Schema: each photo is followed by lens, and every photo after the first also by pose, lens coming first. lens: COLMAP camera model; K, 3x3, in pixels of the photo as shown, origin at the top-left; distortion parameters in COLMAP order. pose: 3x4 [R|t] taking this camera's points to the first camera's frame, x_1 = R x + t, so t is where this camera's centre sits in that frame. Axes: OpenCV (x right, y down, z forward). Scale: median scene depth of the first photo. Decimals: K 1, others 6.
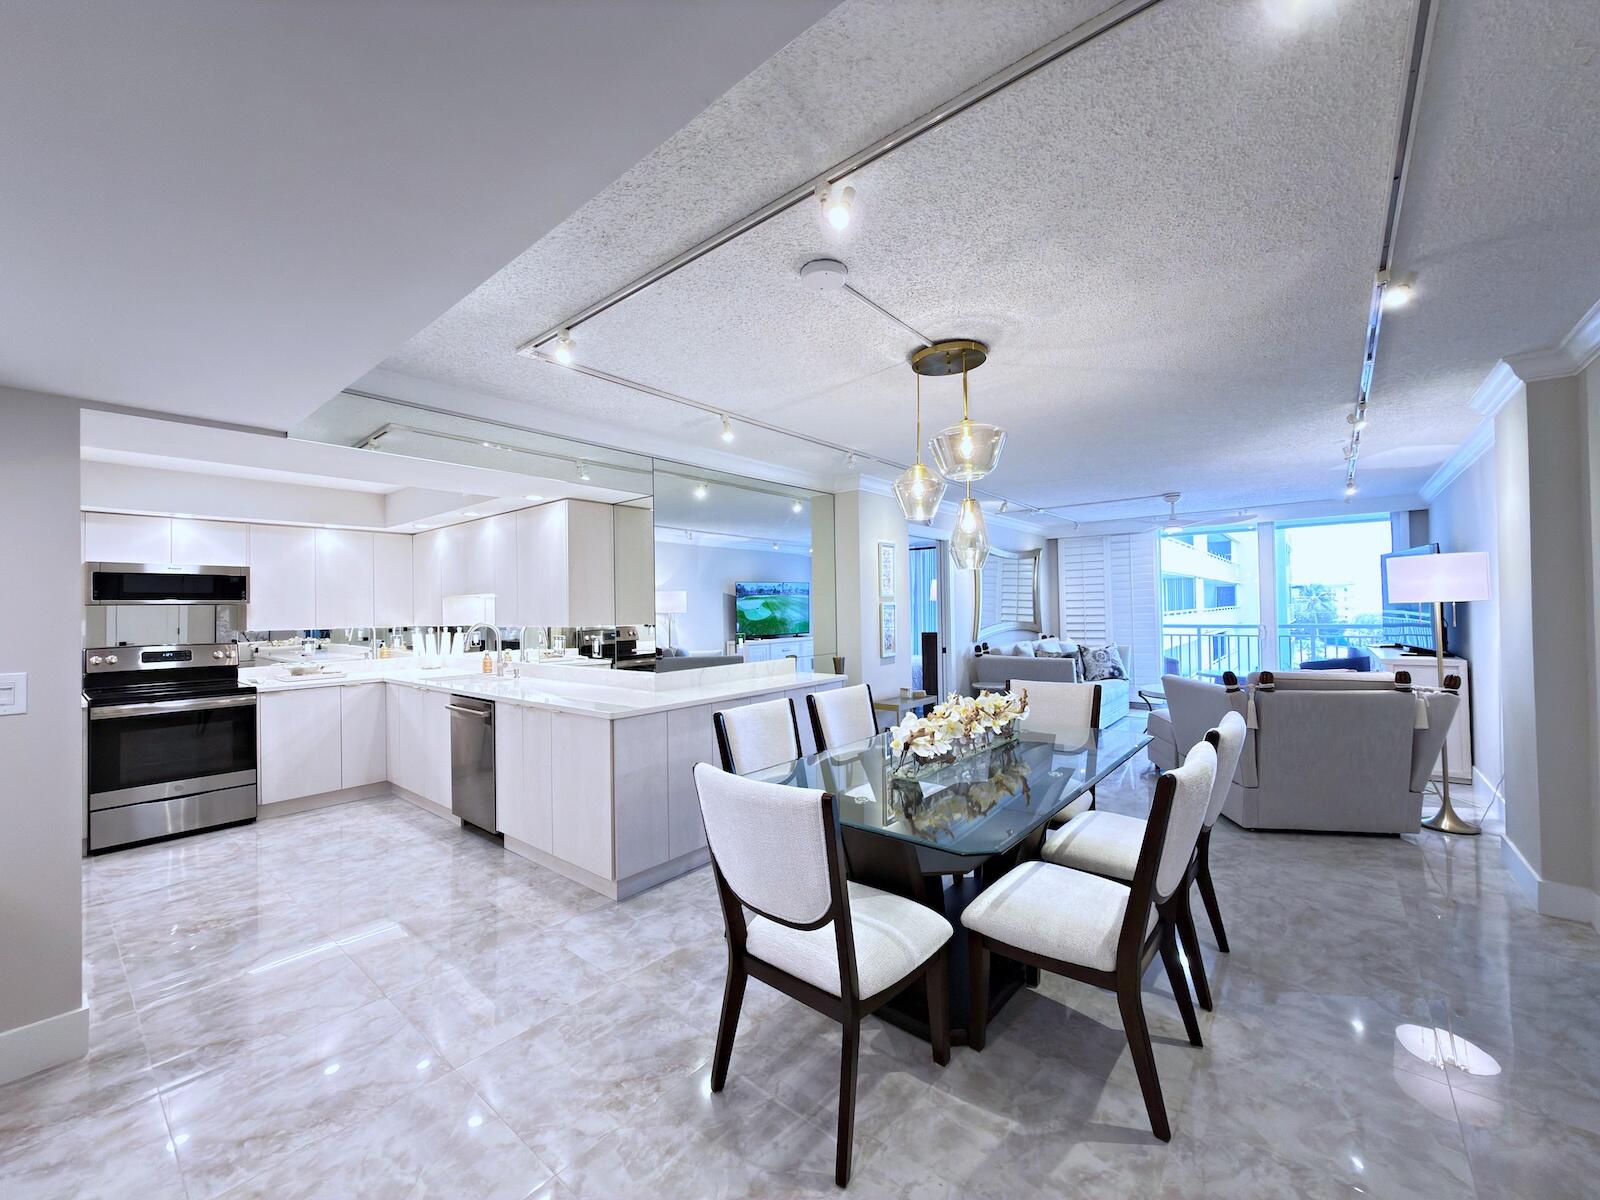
lens RADIAL K [[633.4, 0, 806.6], [0, 633.4, 601.1], [0, 0, 1]] dist [-0.001253, 0.000466]
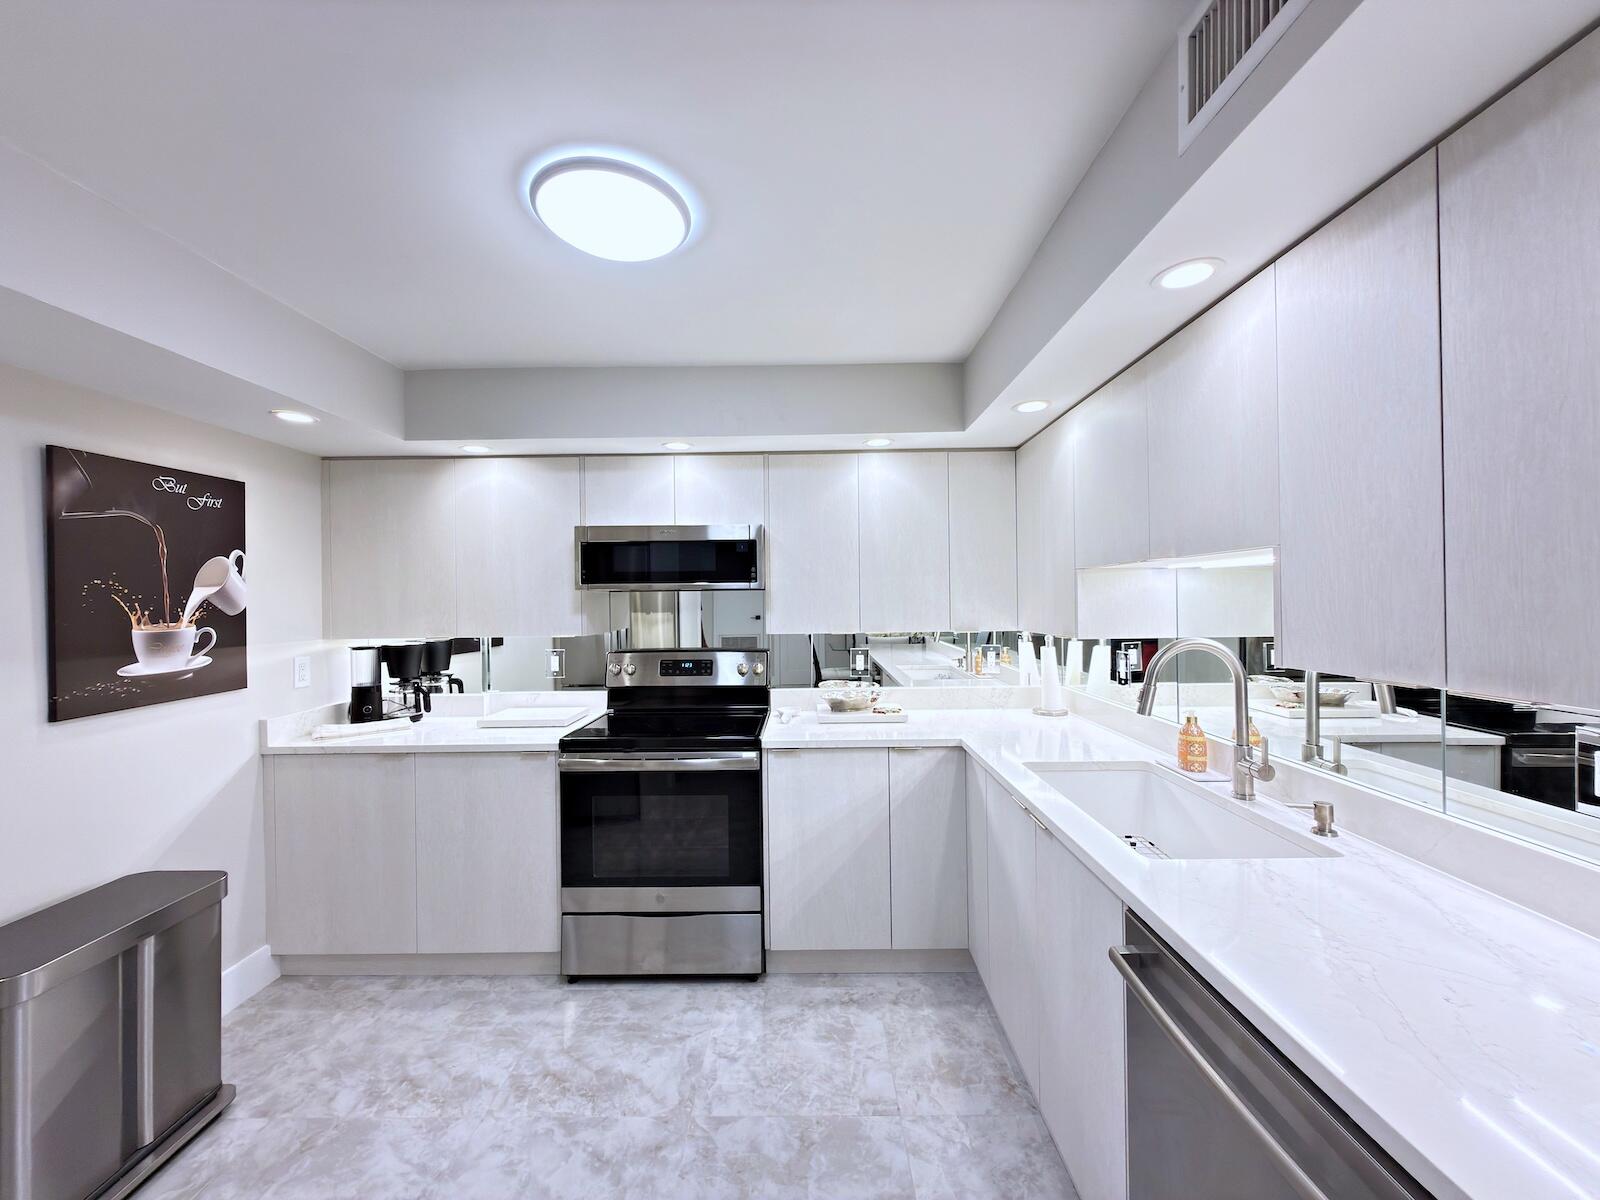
lens RADIAL K [[633.4, 0, 809.0], [0, 633.4, 599.1], [0, 0, 1]] dist [-0.001253, 0.000466]
pose [[0.630594, 0.011001, -0.776035, -0.405760], [0.007515, 0.999766, 0.020279, 0.002110], [0.776076, -0.018620, 0.630364, 0.671692]]
